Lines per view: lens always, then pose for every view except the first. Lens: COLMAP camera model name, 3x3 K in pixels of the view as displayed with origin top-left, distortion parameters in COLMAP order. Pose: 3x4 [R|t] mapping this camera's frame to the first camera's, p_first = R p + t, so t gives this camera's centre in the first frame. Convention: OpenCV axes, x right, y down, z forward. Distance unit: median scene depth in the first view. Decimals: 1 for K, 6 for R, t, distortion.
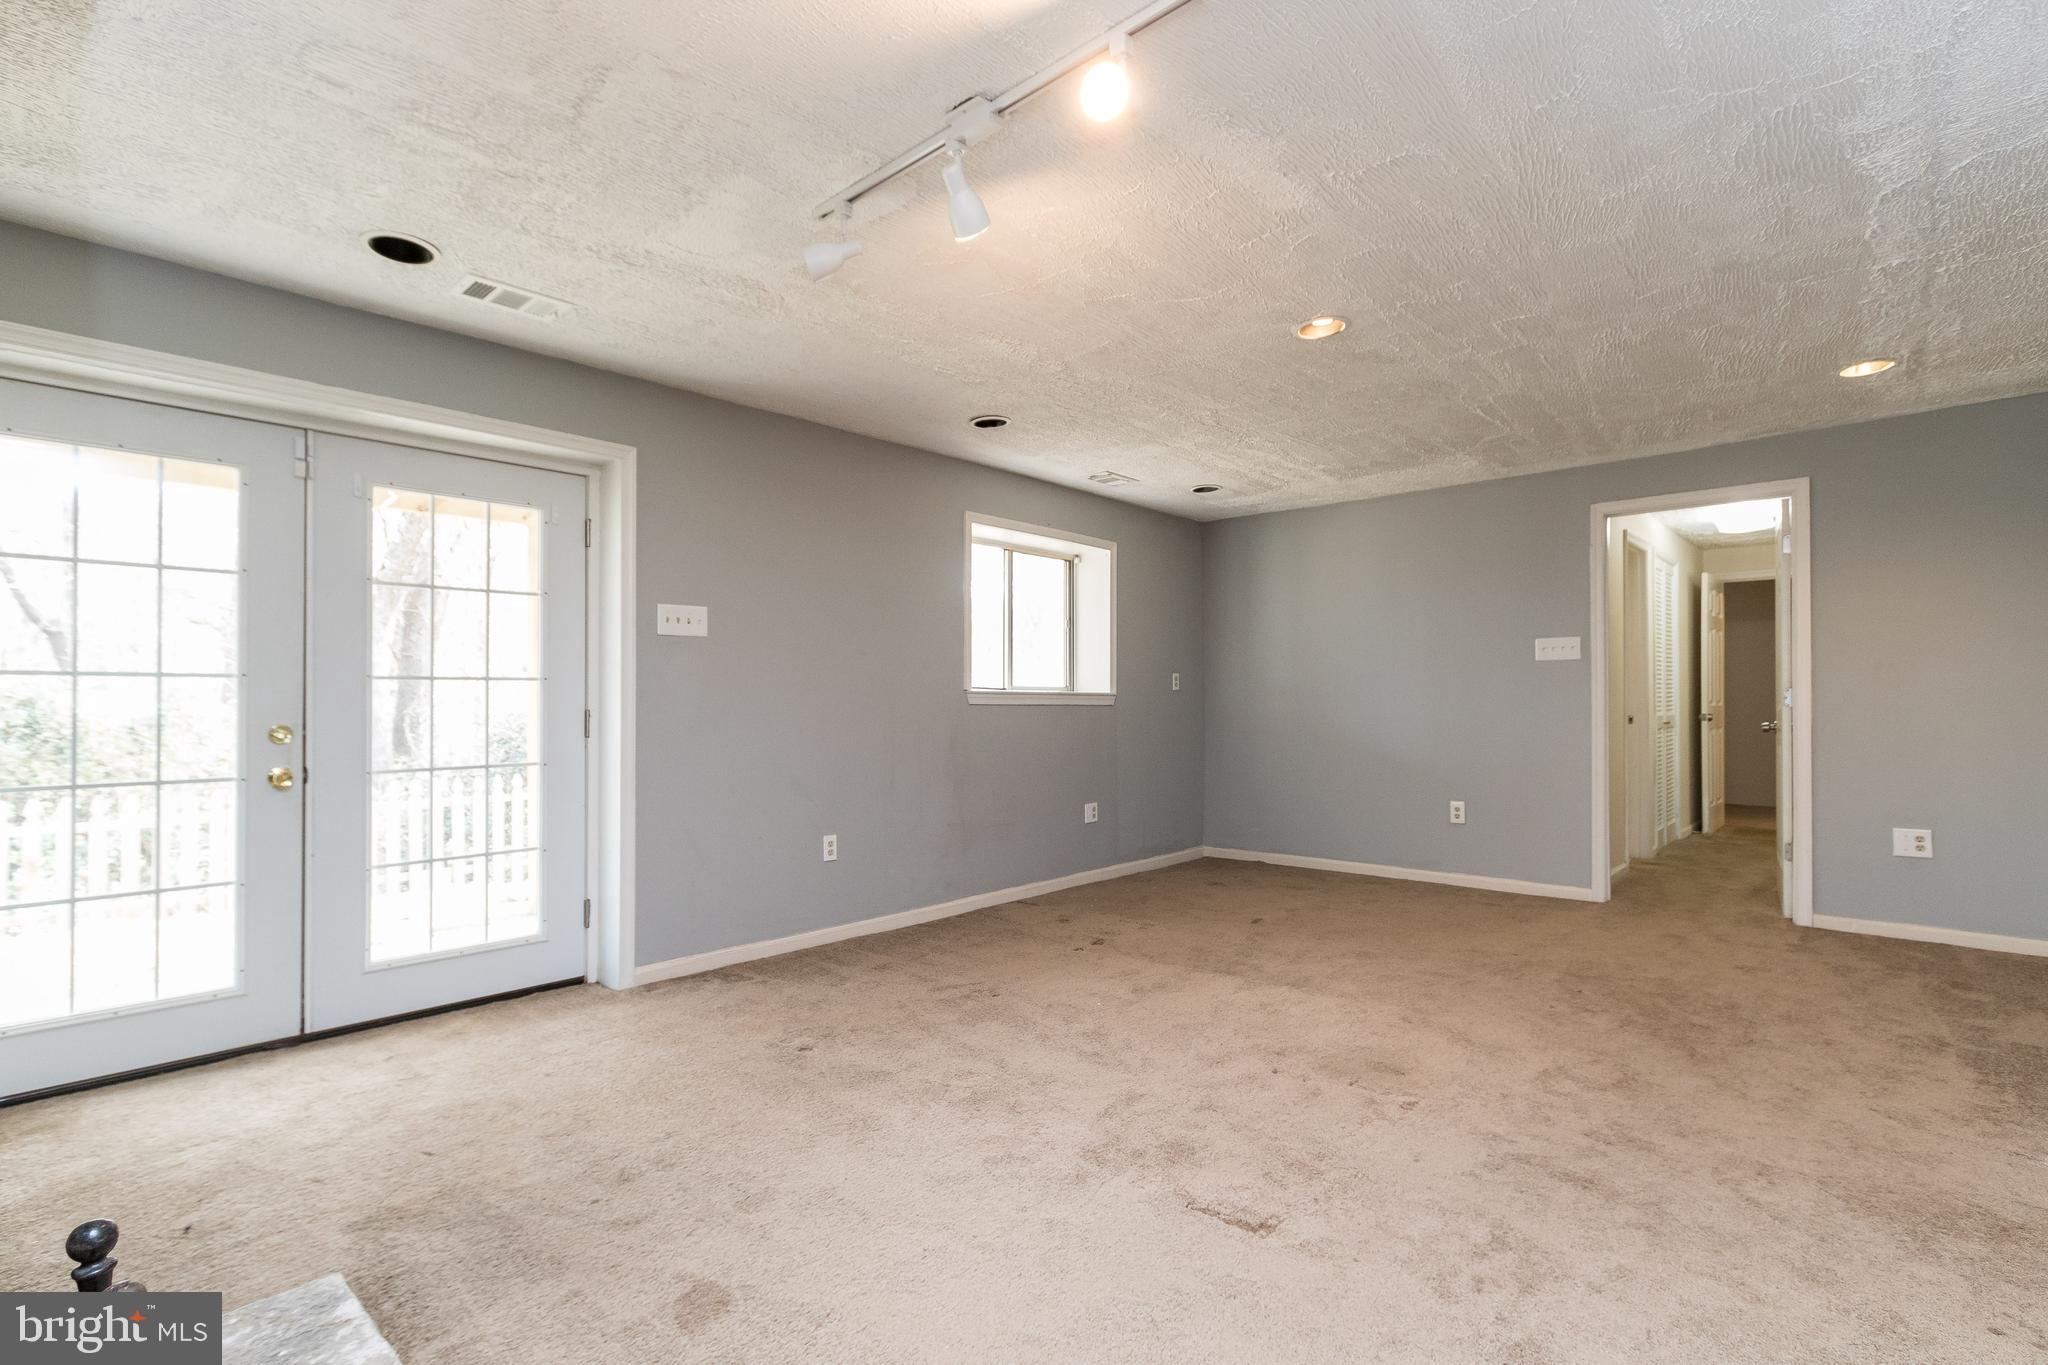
lens RADIAL K [[982.1, 0, 1019.2], [0, 982.1, 682.1], [0, 0, 1]] dist [0.007075, -0.000957]
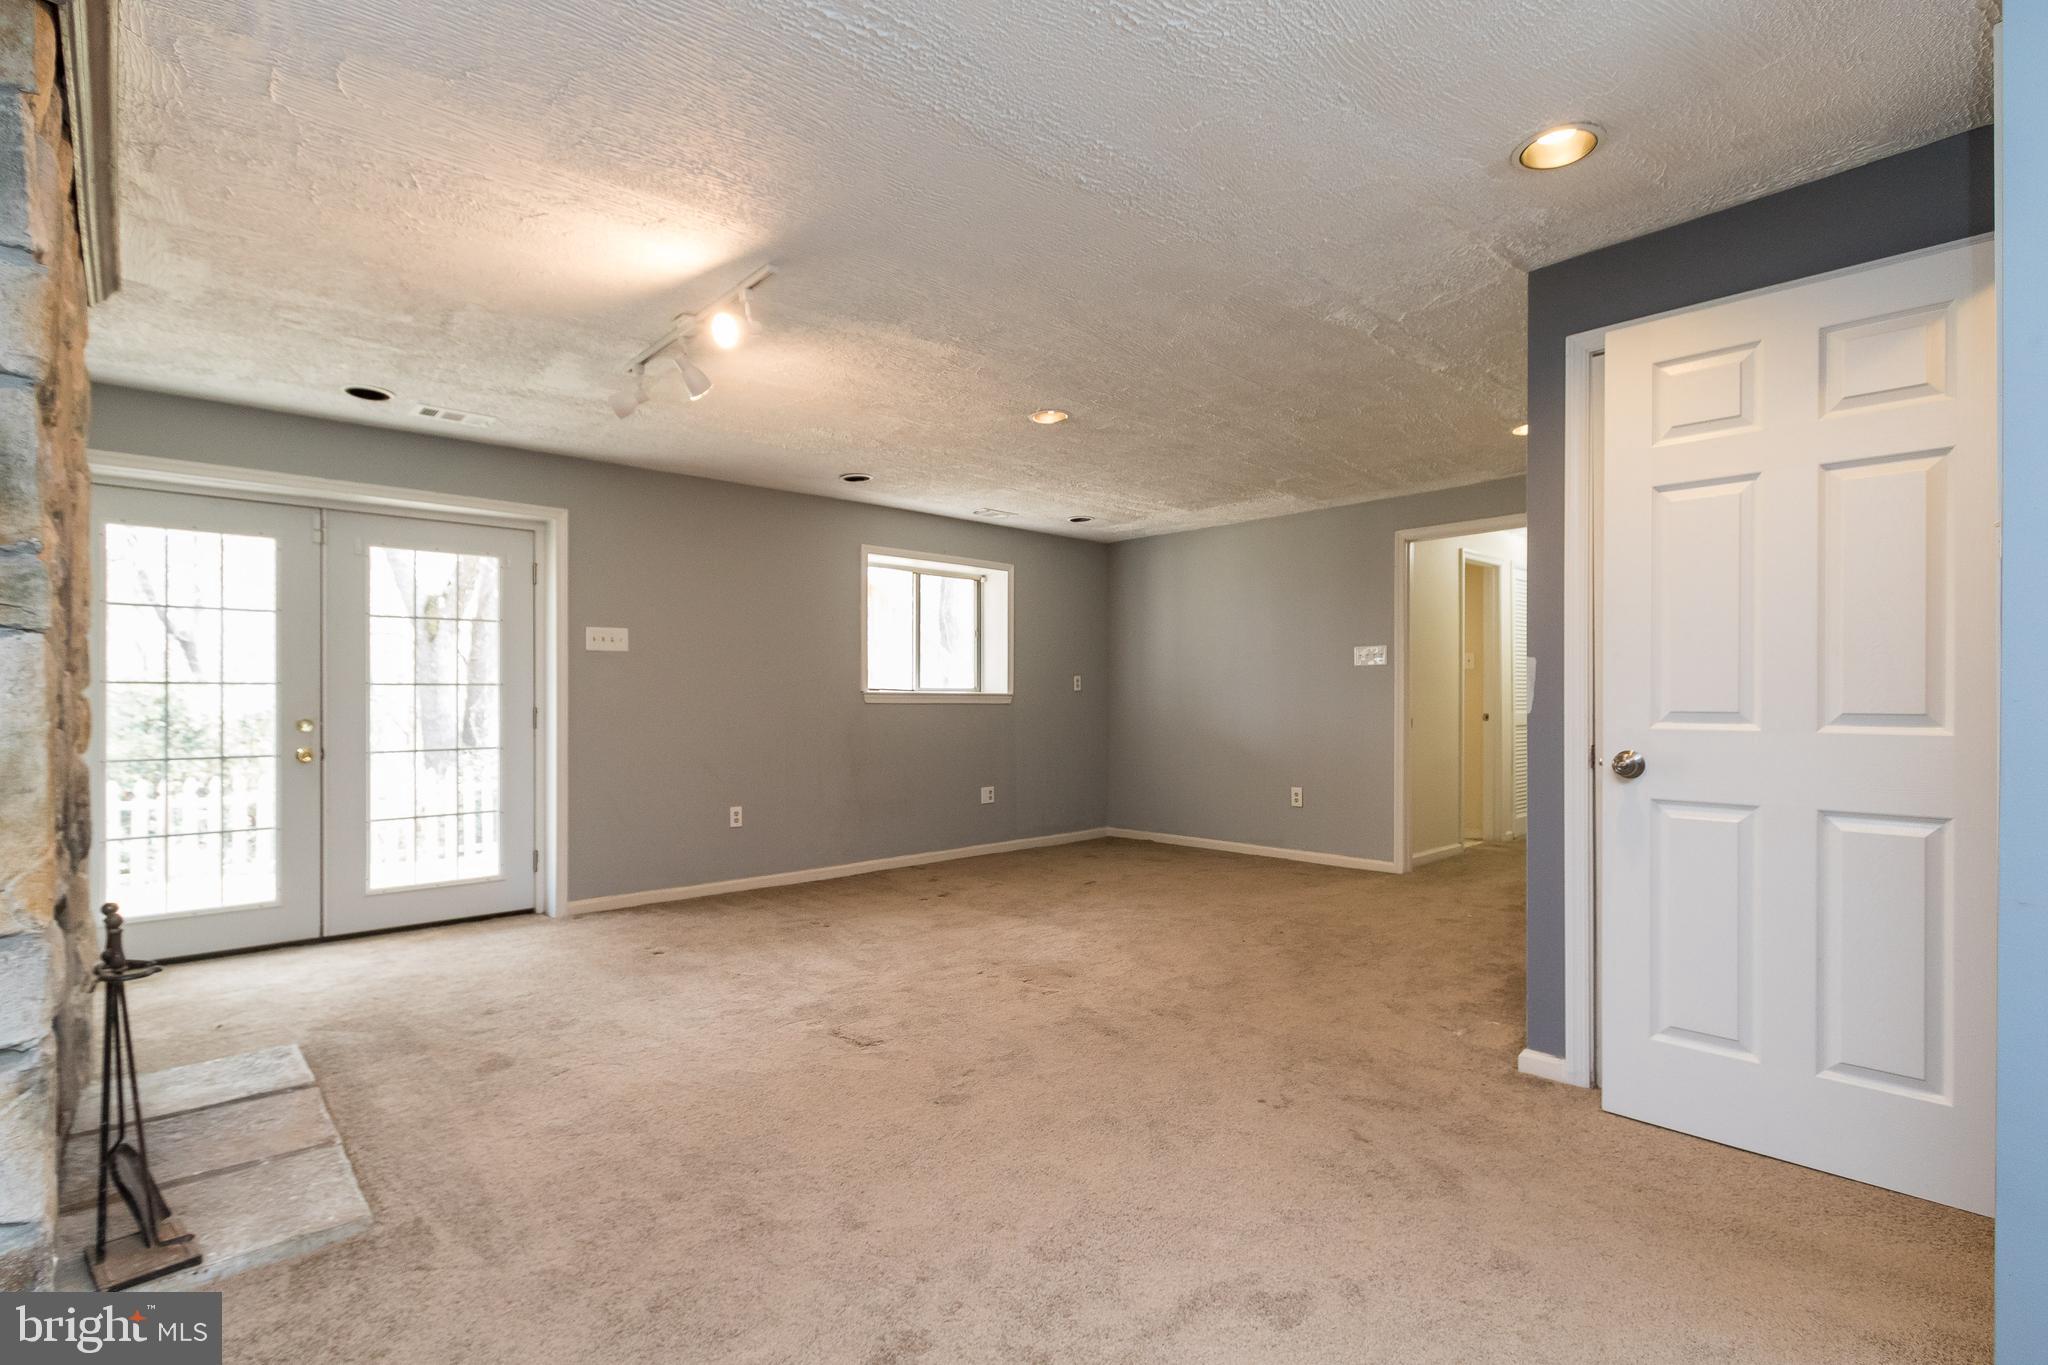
lens RADIAL K [[982.1, 0, 1011.8], [0, 982.1, 687.0], [0, 0, 1]] dist [0.007075, -0.000957]
pose [[0.996181, -0.000389, -0.087307, 0.331352], [0.001109, 0.999966, 0.008199, -0.010228], [0.087301, -0.008264, 0.996148, -0.276369]]
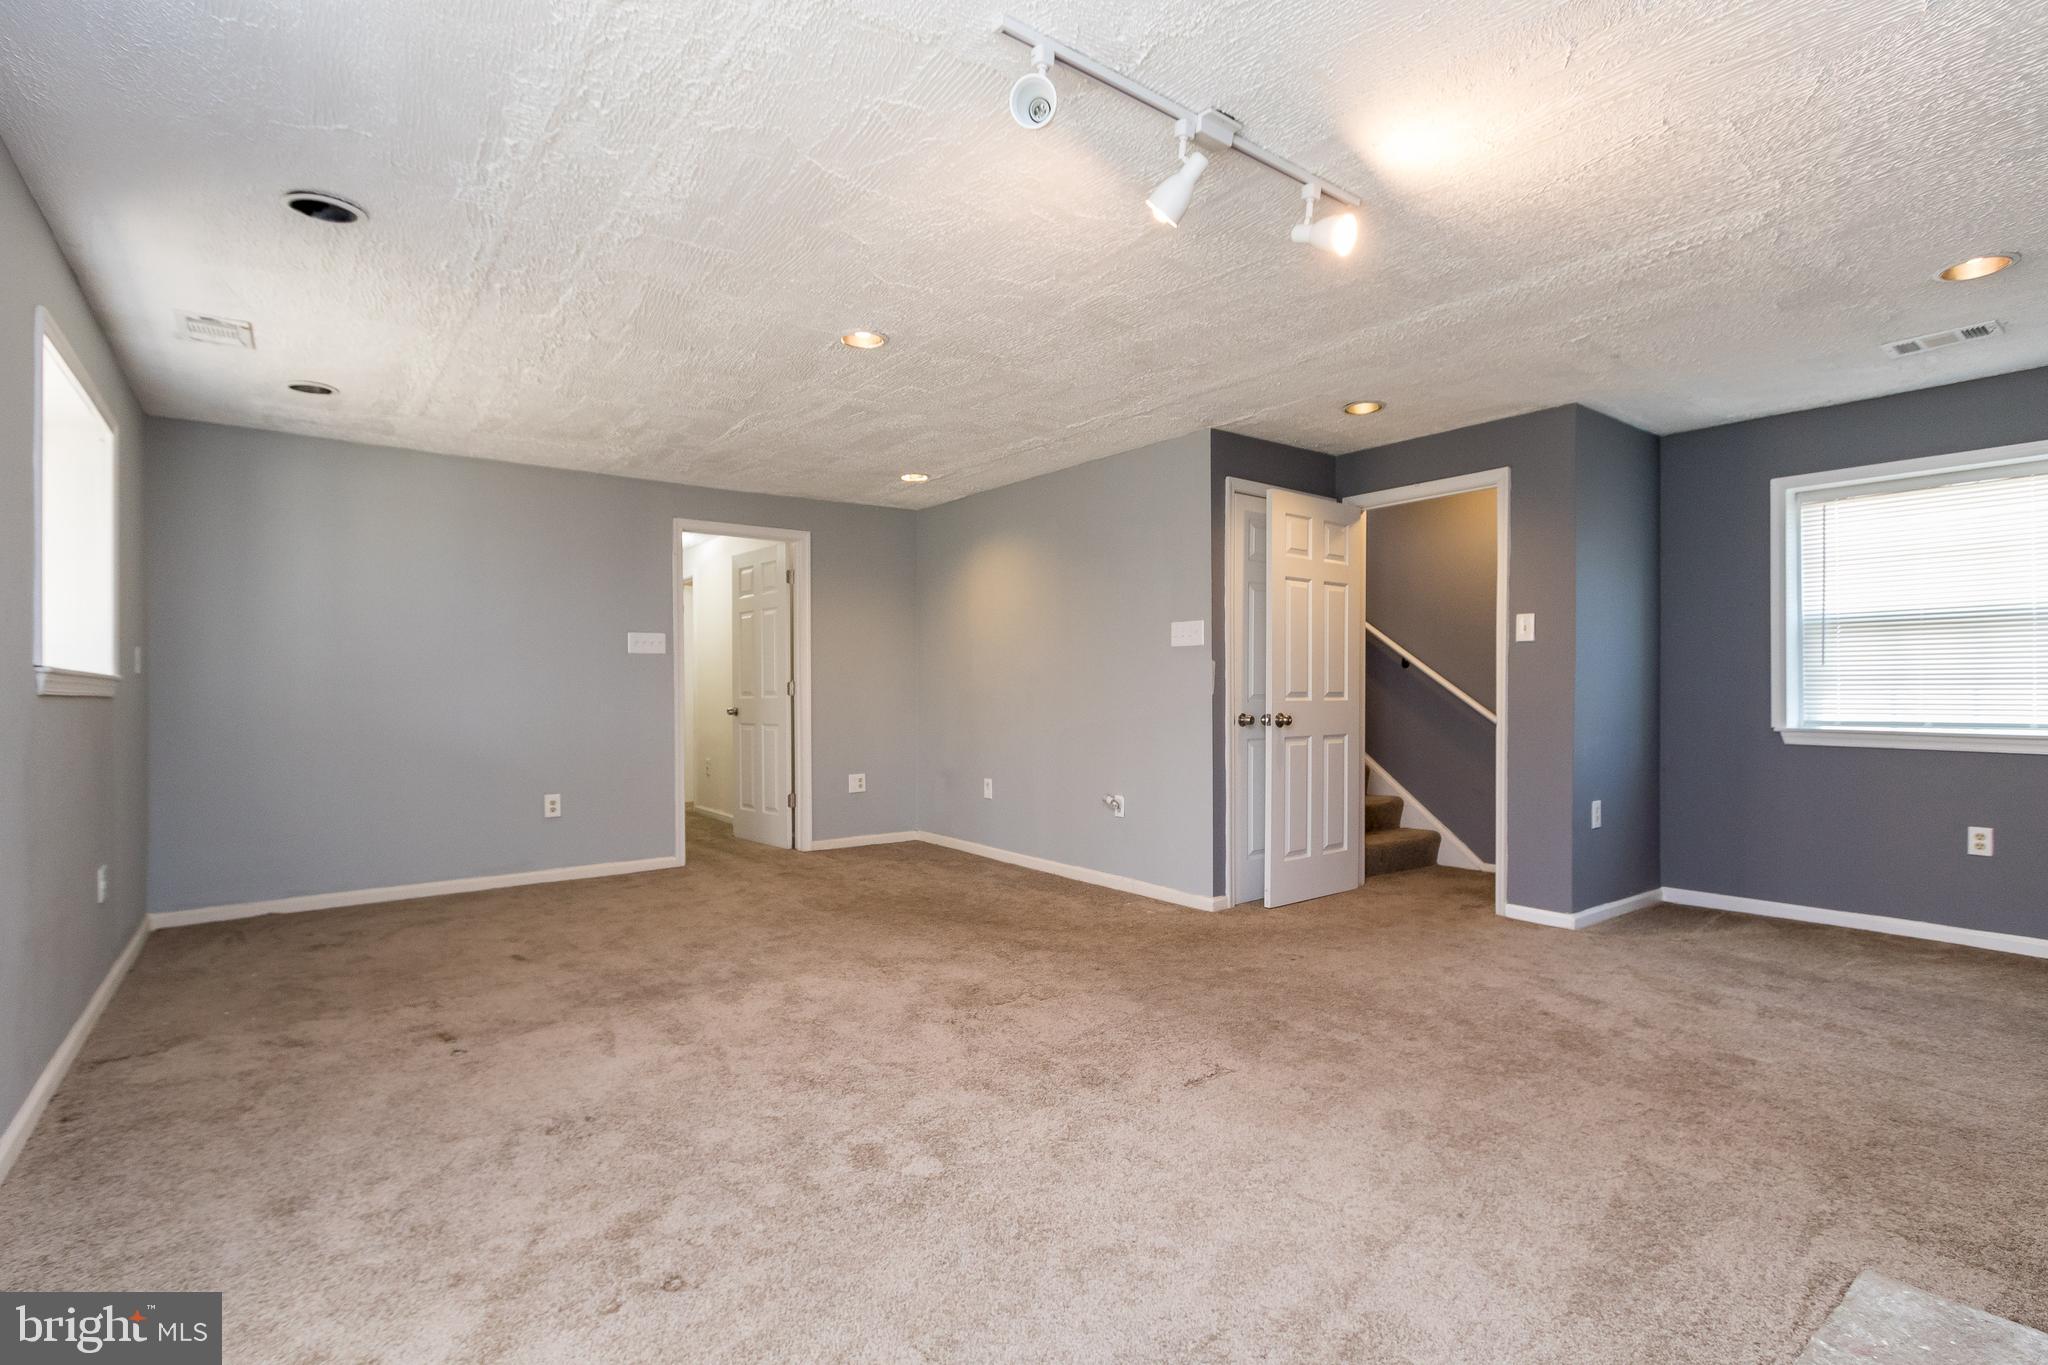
lens RADIAL K [[982.1, 0, 996.1], [0, 982.1, 676.3], [0, 0, 1]] dist [0.007075, -0.000957]
pose [[0.159410, 0.018447, 0.987040, -0.656206], [-0.016932, 0.999729, -0.015949, 0.019269], [-0.987067, -0.014170, 0.159679, 0.619470]]
